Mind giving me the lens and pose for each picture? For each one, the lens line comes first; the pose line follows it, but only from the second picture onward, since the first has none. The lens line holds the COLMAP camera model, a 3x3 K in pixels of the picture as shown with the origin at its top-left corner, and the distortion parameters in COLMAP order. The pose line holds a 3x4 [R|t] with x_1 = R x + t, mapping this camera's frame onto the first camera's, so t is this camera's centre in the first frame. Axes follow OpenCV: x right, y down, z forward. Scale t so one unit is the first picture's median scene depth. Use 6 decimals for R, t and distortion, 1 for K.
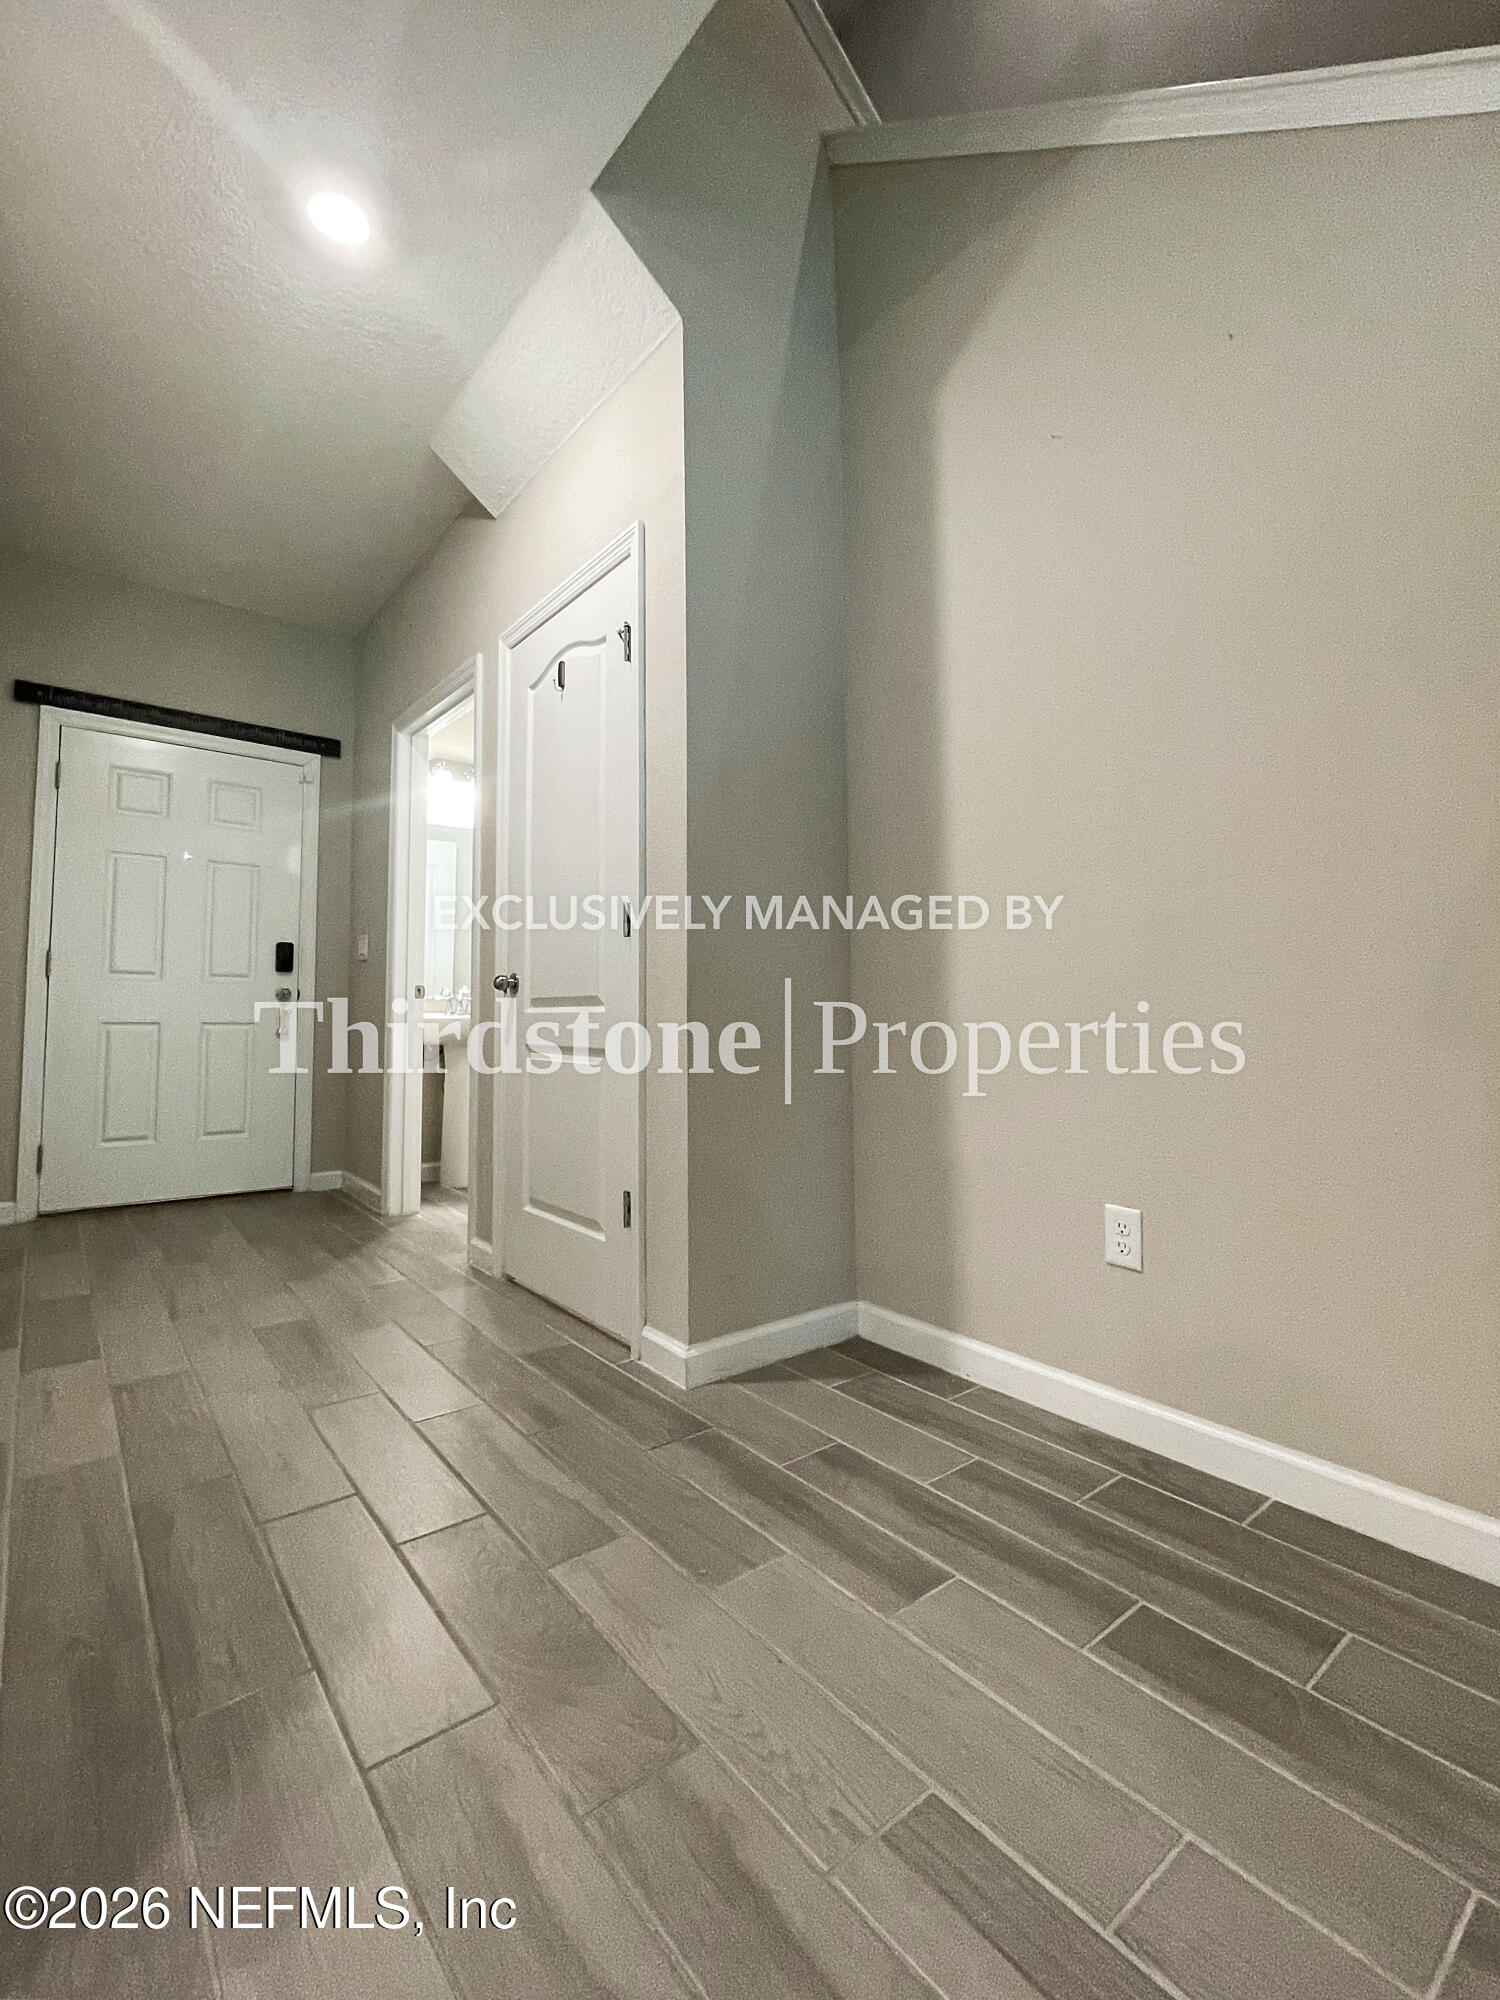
lens RADIAL K [[856.3, 0, 756.6], [0, 856.3, 971.0], [0, 0, 1]] dist [0.002995, 0.000144]
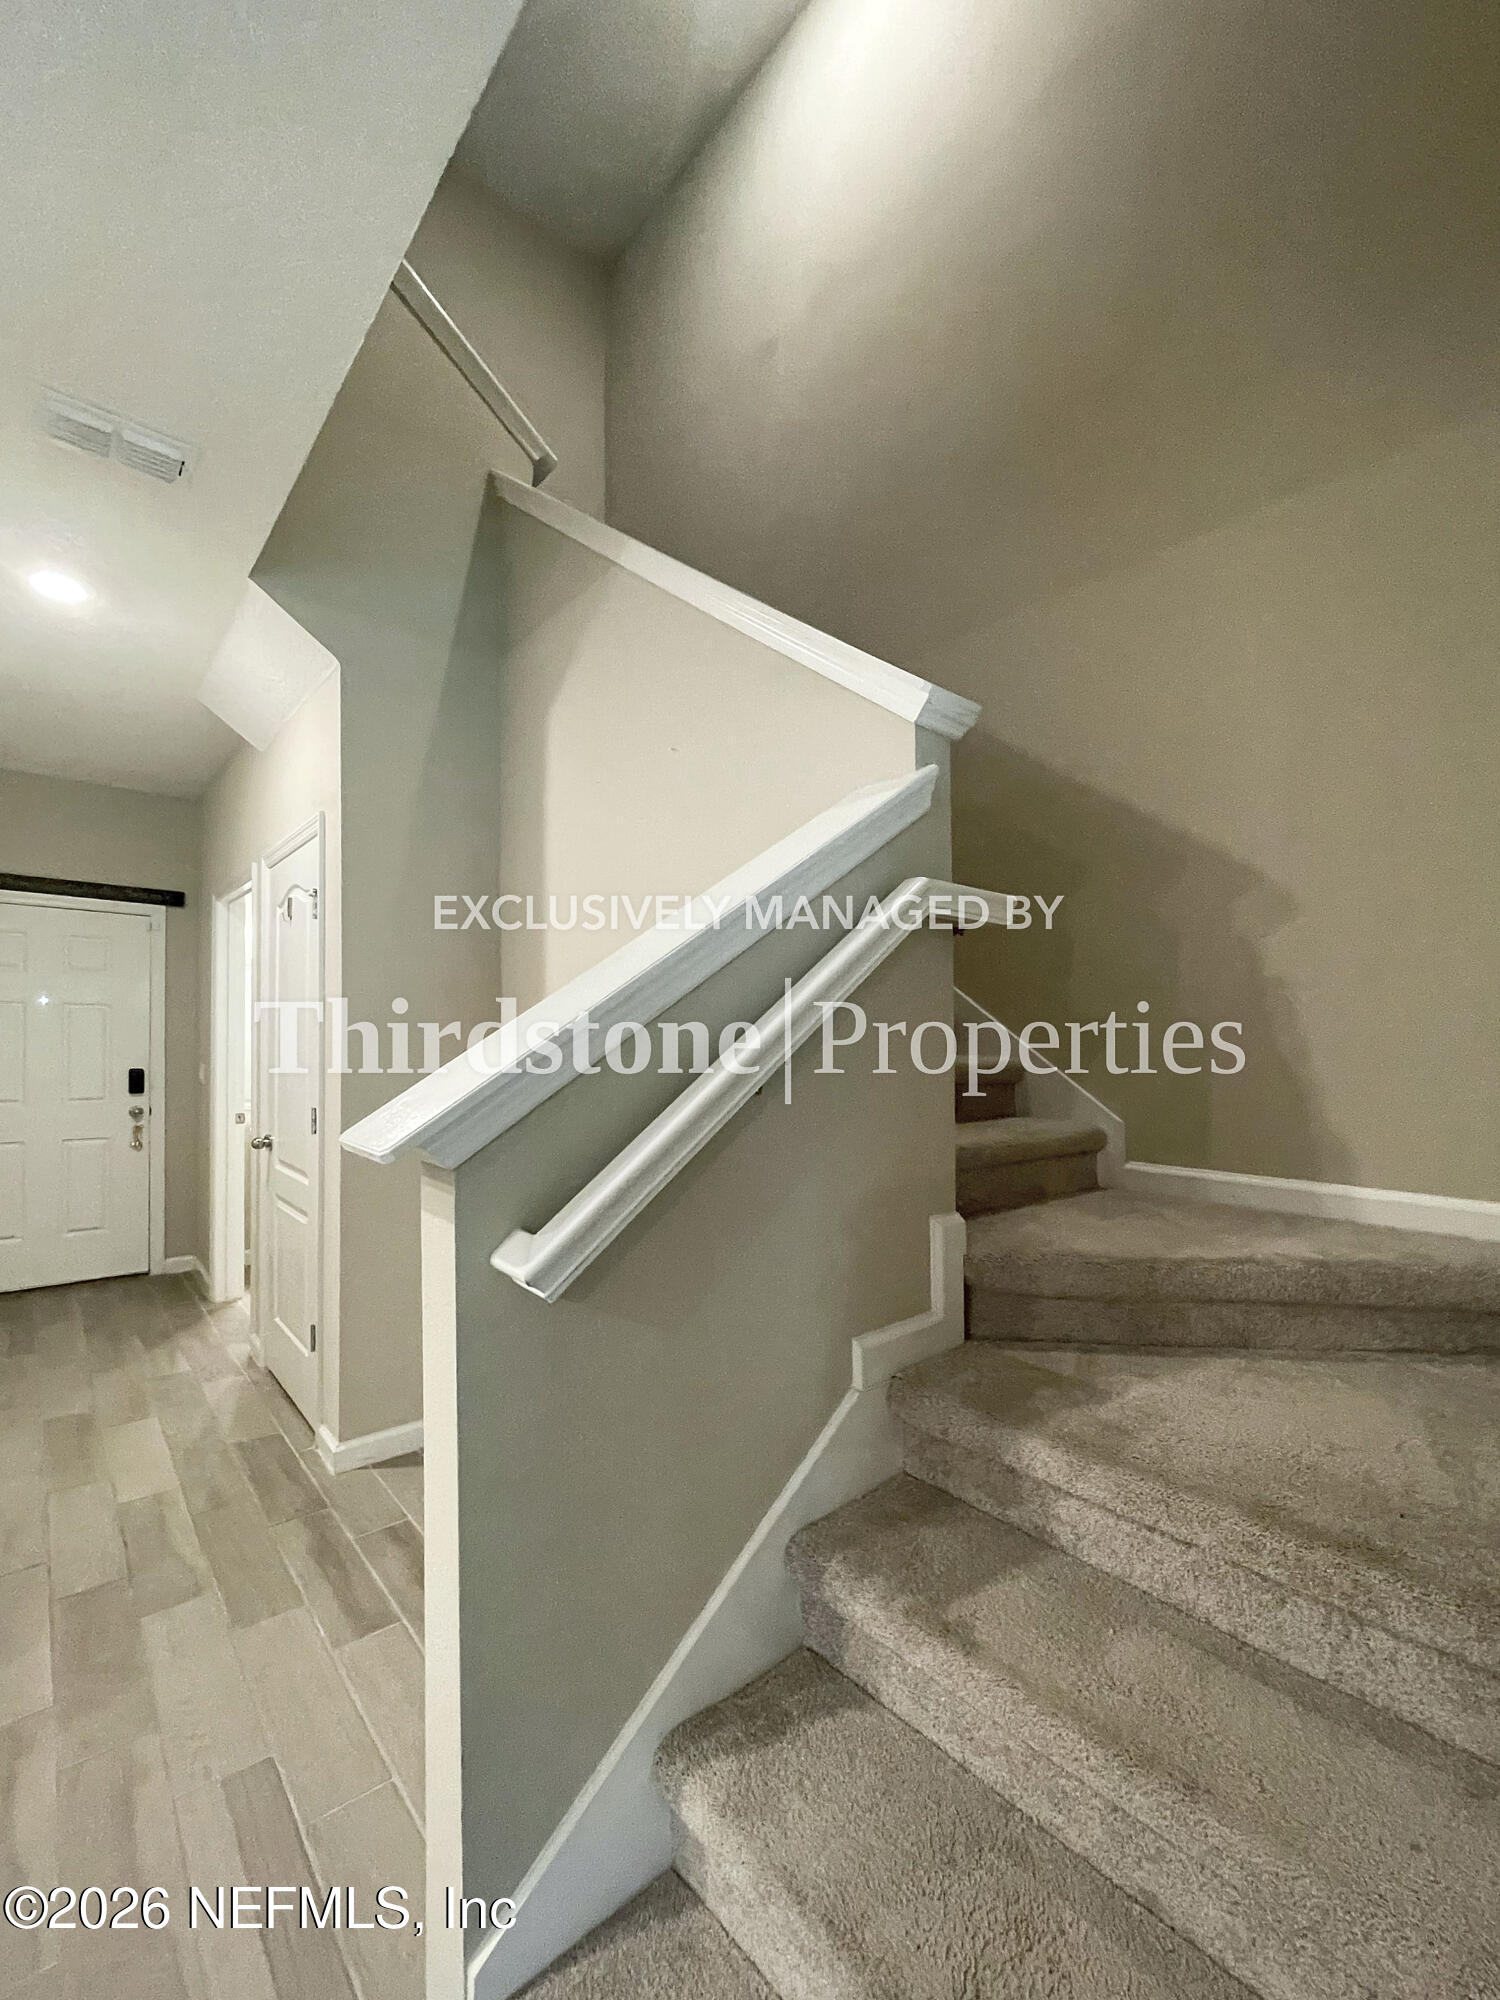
lens RADIAL K [[805.8, 0, 737.9], [0, 805.8, 1035.8], [0, 0, 1]] dist [0.012662, -0.009133]
pose [[0.999740, 0.002340, 0.022660, 0.442807], [-0.003542, 0.998580, 0.053148, -0.241576], [-0.022504, -0.053215, 0.998329, -0.236247]]
